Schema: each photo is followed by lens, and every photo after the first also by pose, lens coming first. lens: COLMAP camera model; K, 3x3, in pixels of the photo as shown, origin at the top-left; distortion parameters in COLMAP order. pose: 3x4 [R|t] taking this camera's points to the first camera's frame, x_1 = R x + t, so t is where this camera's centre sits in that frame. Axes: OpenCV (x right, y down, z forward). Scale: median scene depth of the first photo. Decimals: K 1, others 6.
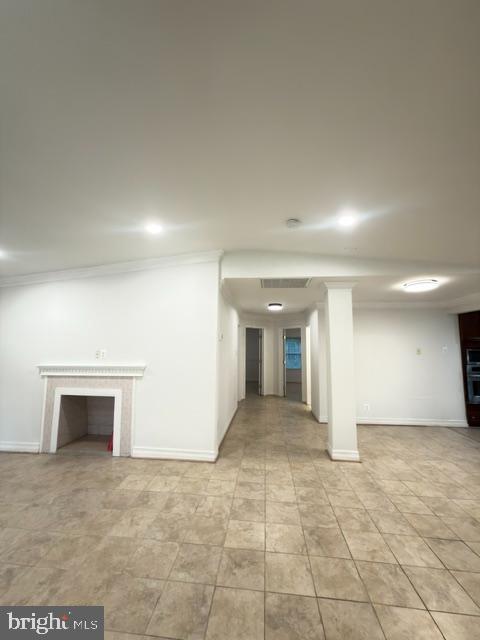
lens RADIAL K [[255.0, 0, 240.0], [0, 255.0, 320.0], [0, 0, 1]] dist [-0.002672, 0.000379]
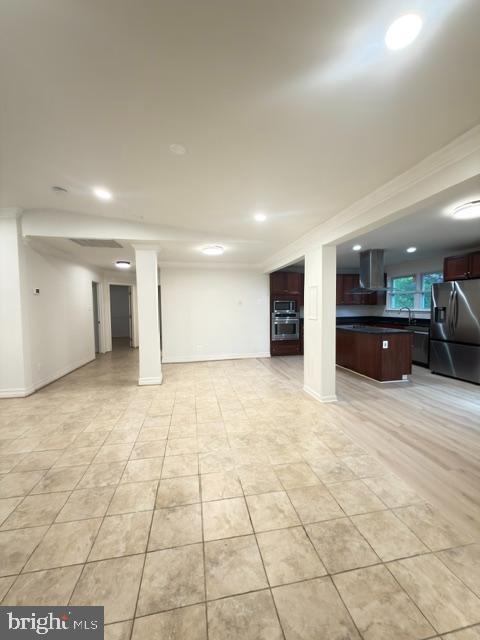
lens RADIAL K [[255.0, 0, 240.0], [0, 255.0, 320.0], [0, 0, 1]] dist [-0.002672, 0.000379]
pose [[0.957632, -0.034615, 0.285907, 0.501067], [-0.011428, 0.987401, 0.157822, 0.007397], [-0.287768, -0.154403, 0.945172, -0.330831]]
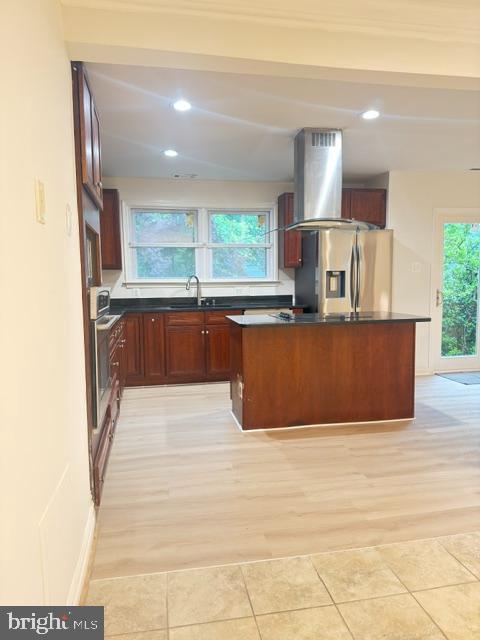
lens RADIAL K [[445.4, 0, 240.0], [0, 445.4, 320.0], [0, 0, 1]] dist [0.071947, -0.138846]
pose [[-0.307493, -0.101370, 0.946135, 0.613010], [-0.094280, 0.992662, 0.075714, 0.228711], [-0.946868, -0.065920, -0.314794, 1.532259]]
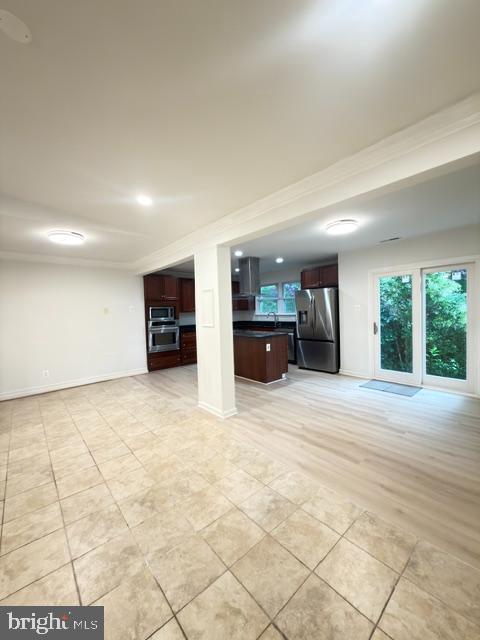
lens RADIAL K [[255.0, 0, 240.0], [0, 255.0, 320.0], [0, 0, 1]] dist [-0.002672, 0.000379]
pose [[0.684186, -0.055988, 0.727156, 0.486683], [-0.042369, 0.992314, 0.116269, 0.029792], [-0.728076, -0.110358, 0.676555, -0.128204]]
